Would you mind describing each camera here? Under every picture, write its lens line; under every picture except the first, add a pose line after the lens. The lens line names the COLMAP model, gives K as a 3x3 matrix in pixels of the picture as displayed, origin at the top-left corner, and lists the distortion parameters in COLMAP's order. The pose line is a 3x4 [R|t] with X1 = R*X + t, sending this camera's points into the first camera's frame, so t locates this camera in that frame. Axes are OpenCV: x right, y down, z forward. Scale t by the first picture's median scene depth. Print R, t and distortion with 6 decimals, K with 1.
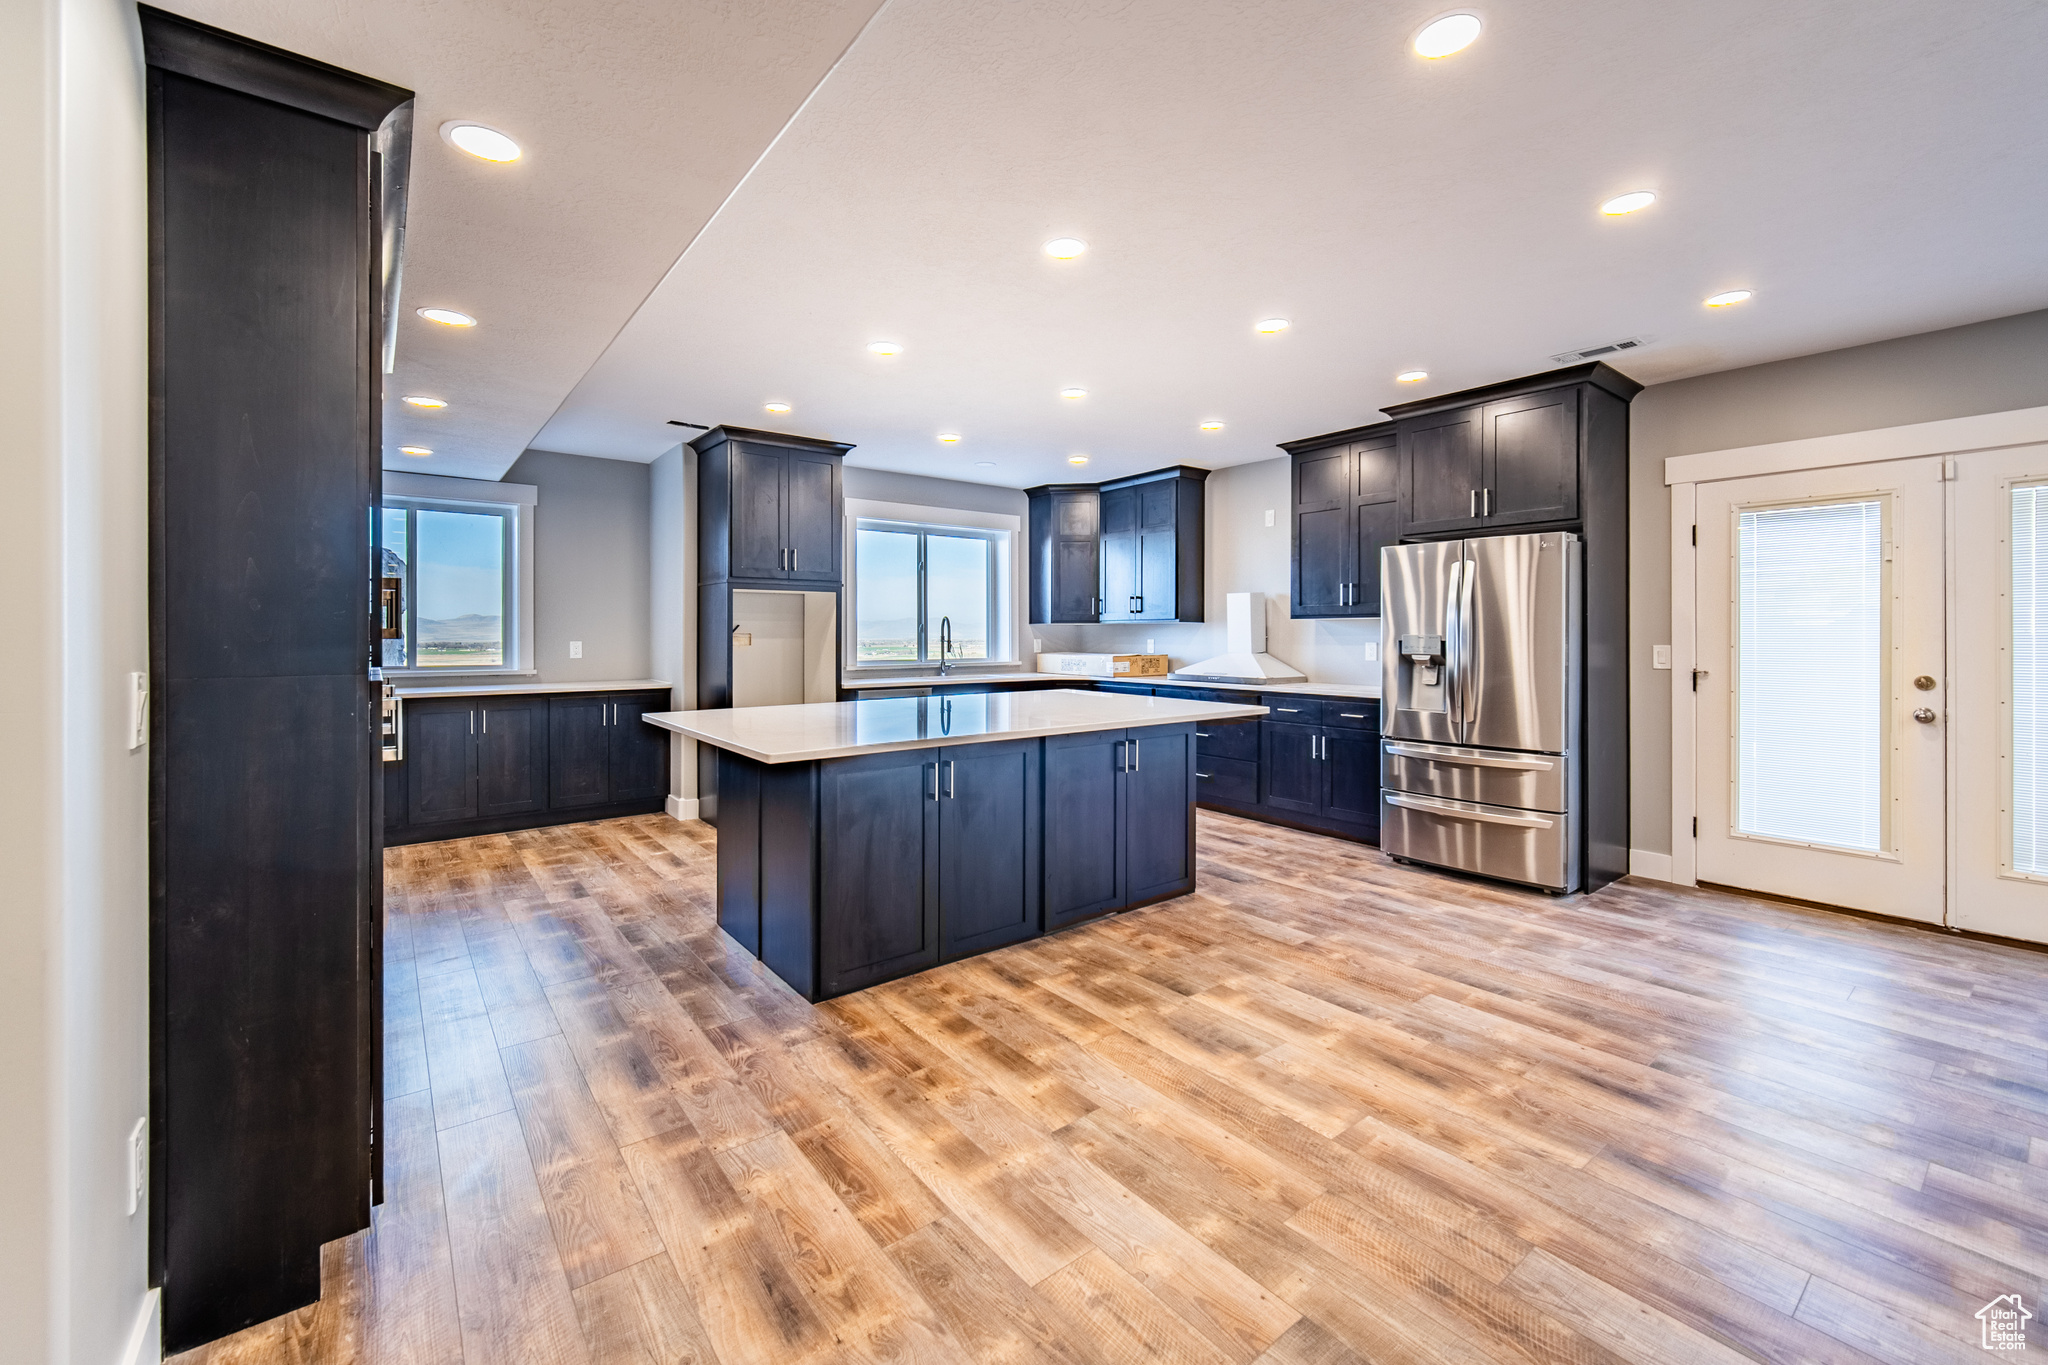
lens RADIAL K [[836.8, 0, 1040.6], [0, 836.8, 629.8], [0, 0, 1]] dist [0.002008, 0.000410]
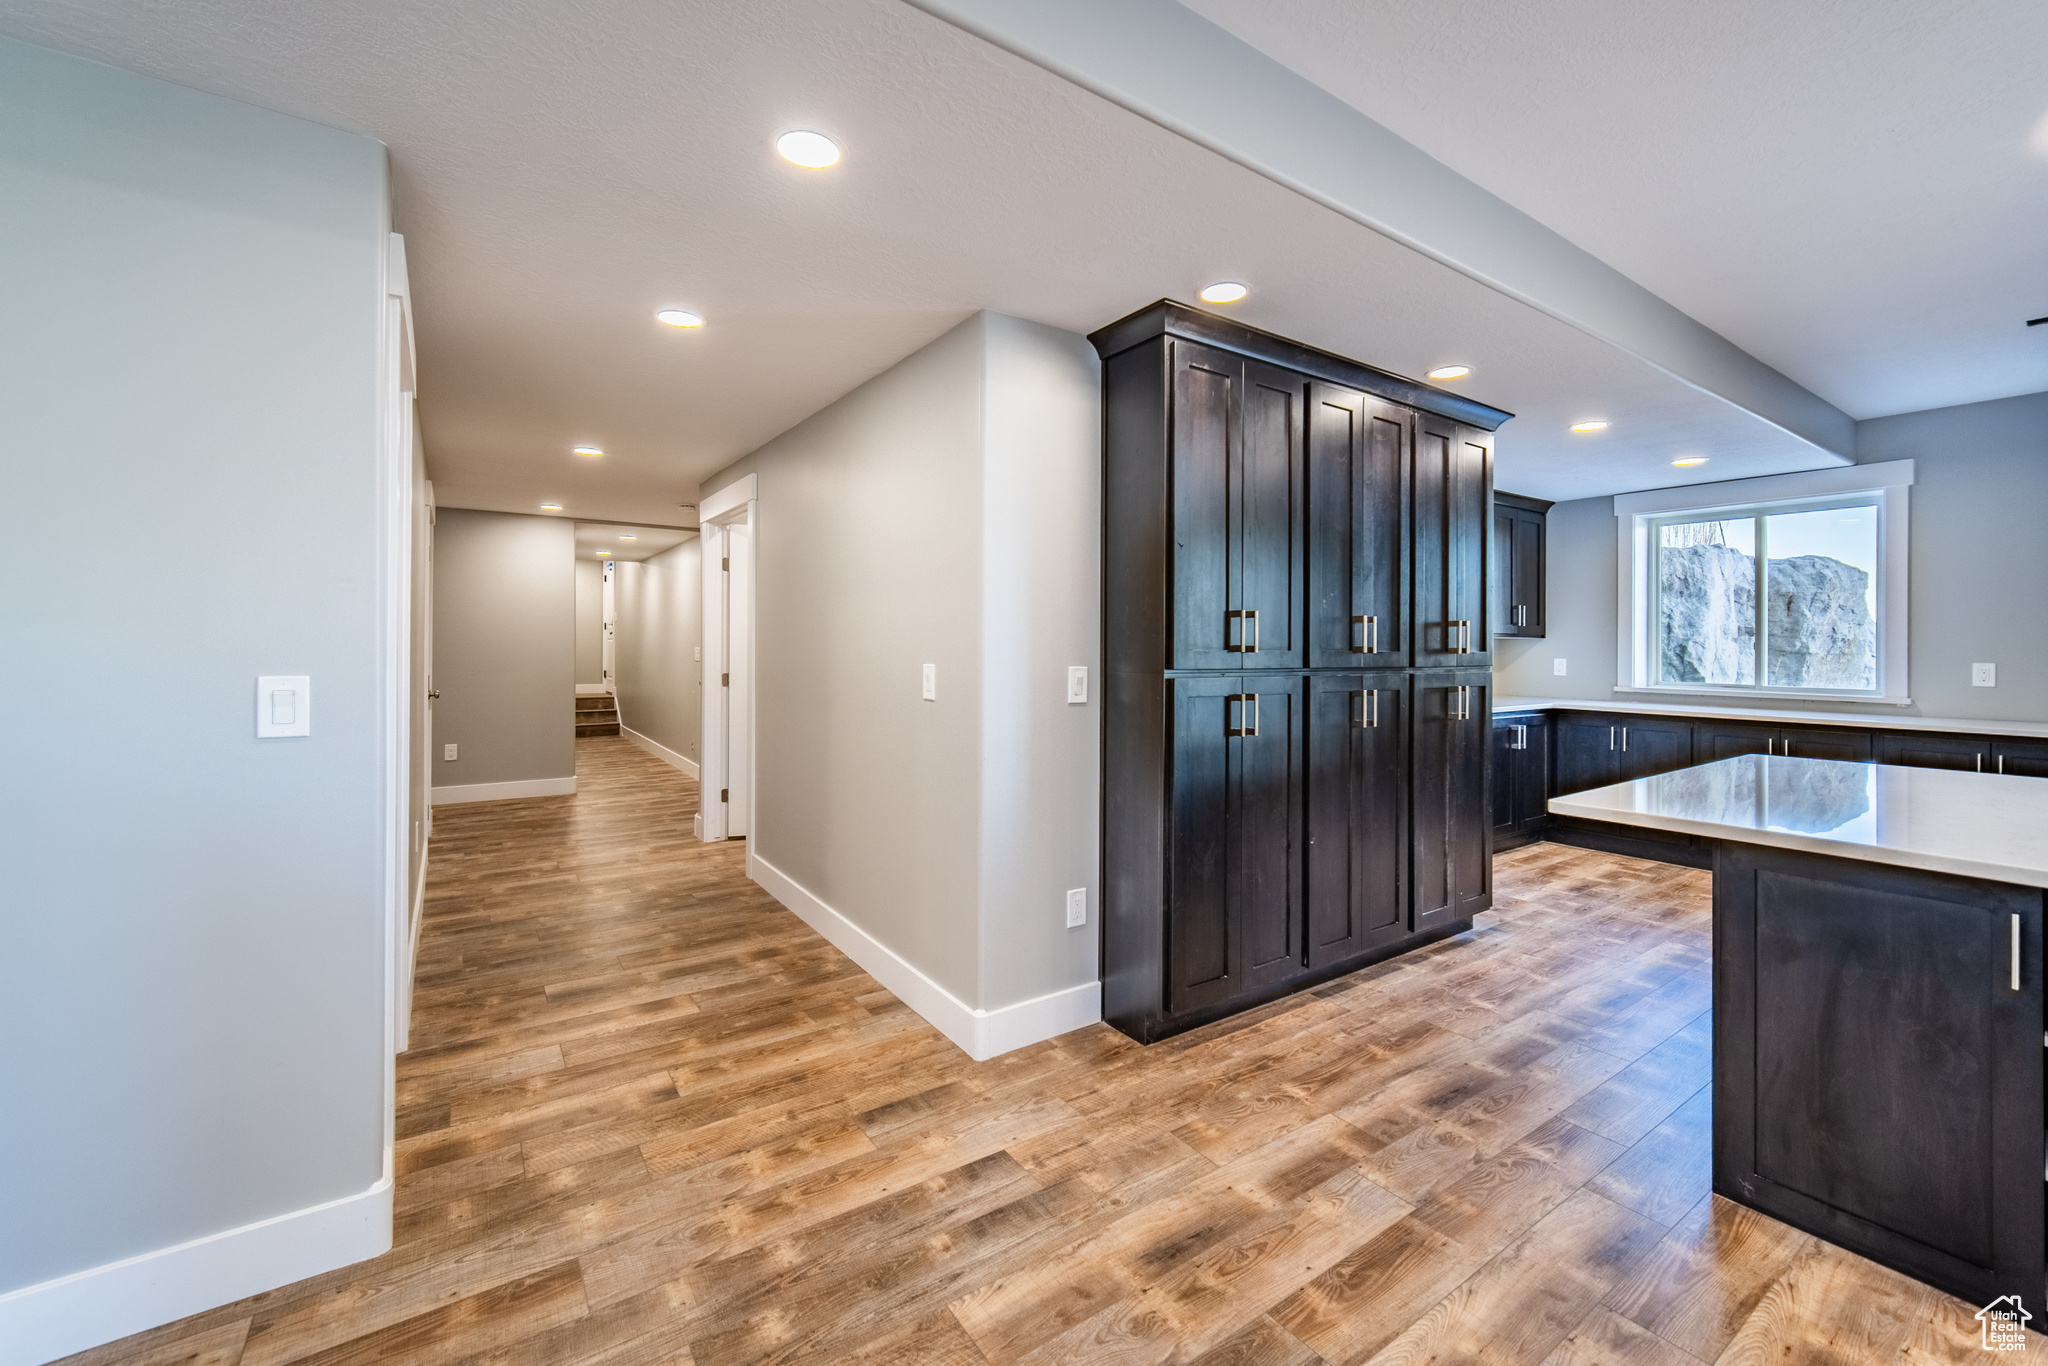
lens RADIAL K [[836.8, 0, 1008.1], [0, 836.8, 643.8], [0, 0, 1]] dist [0.002008, 0.000410]
pose [[-0.077648, -0.000002, -0.996981, 0.699314], [-0.002654, 0.999996, 0.000204, -0.002379], [0.996977, 0.002662, -0.077647, 0.723096]]
